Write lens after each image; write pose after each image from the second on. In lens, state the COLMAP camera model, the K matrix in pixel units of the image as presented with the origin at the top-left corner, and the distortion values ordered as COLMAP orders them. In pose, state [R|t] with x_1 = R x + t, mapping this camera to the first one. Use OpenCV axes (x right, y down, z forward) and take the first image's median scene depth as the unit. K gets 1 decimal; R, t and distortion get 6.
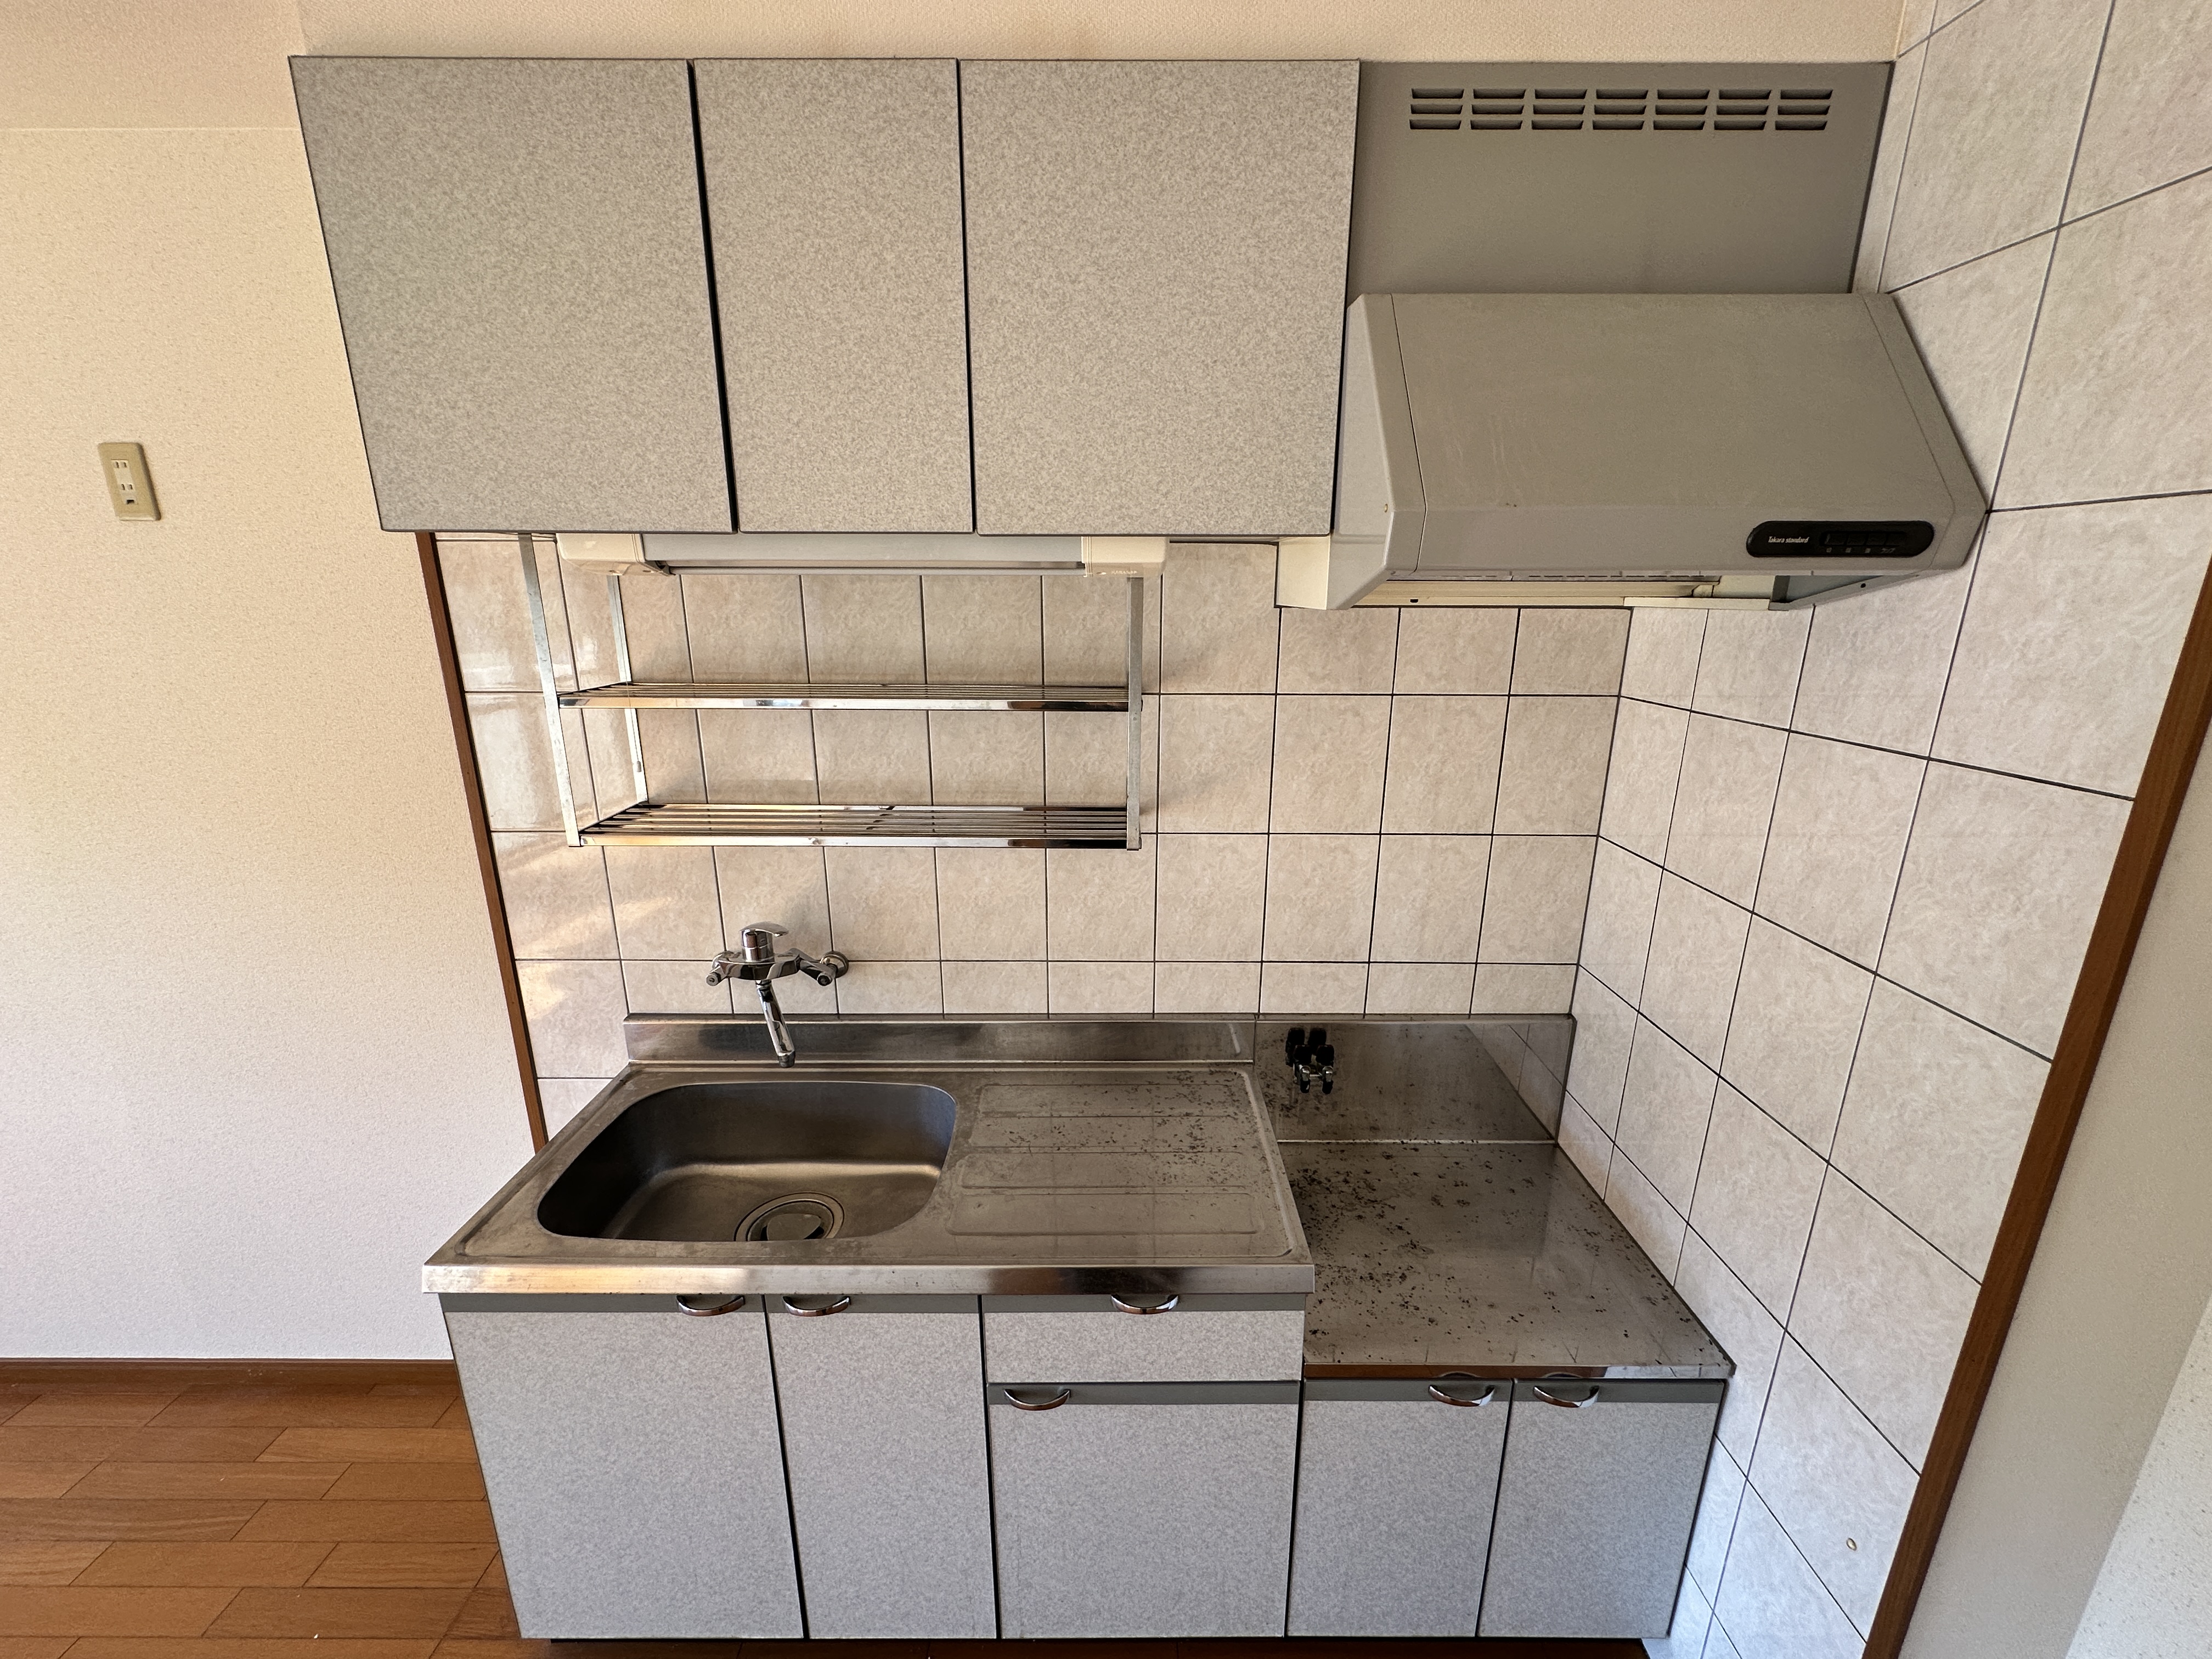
lens RADIAL K [[879.1, 0, 1113.3], [0, 879.1, 827.0], [0, 0, 1]] dist [-0.008185, -0.001304]
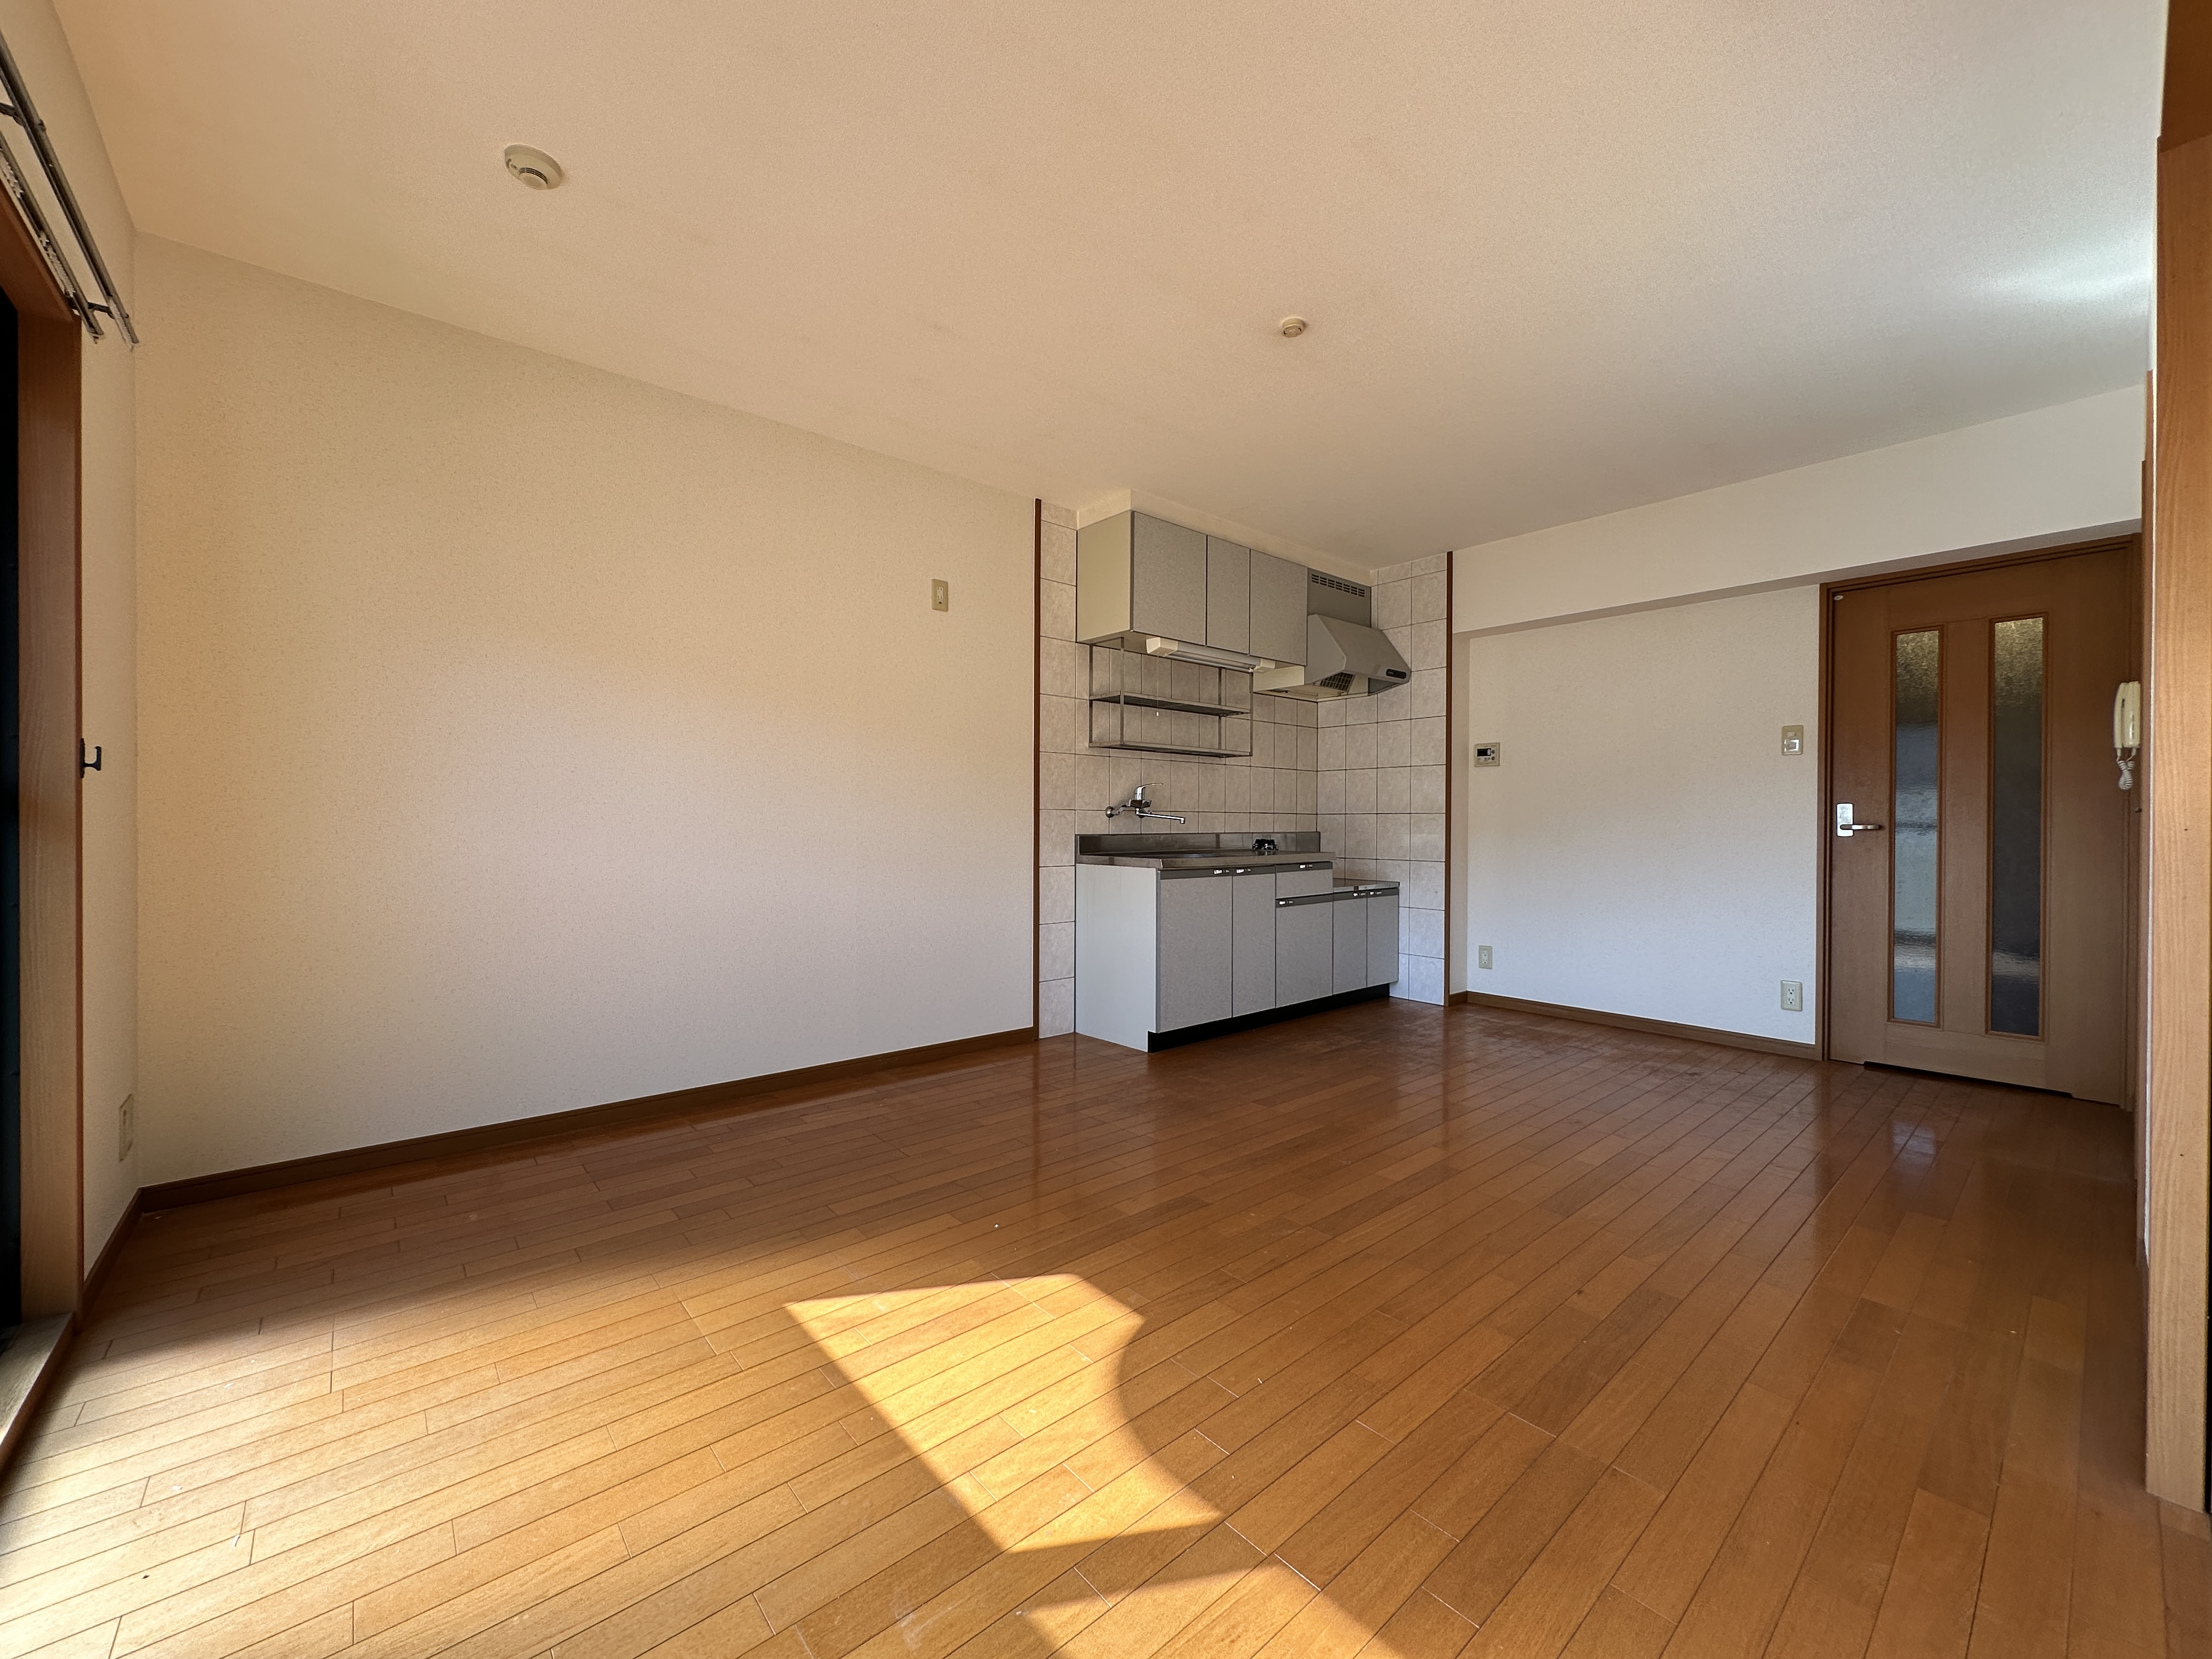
lens RADIAL K [[879.1, 0, 1110.8], [0, 879.1, 831.2], [0, 0, 1]] dist [-0.008185, -0.001304]
pose [[0.754673, -0.007556, 0.656058, -2.645104], [0.169276, 0.968322, -0.183568, 0.849501], [-0.633889, 0.249589, 0.732045, -1.029326]]
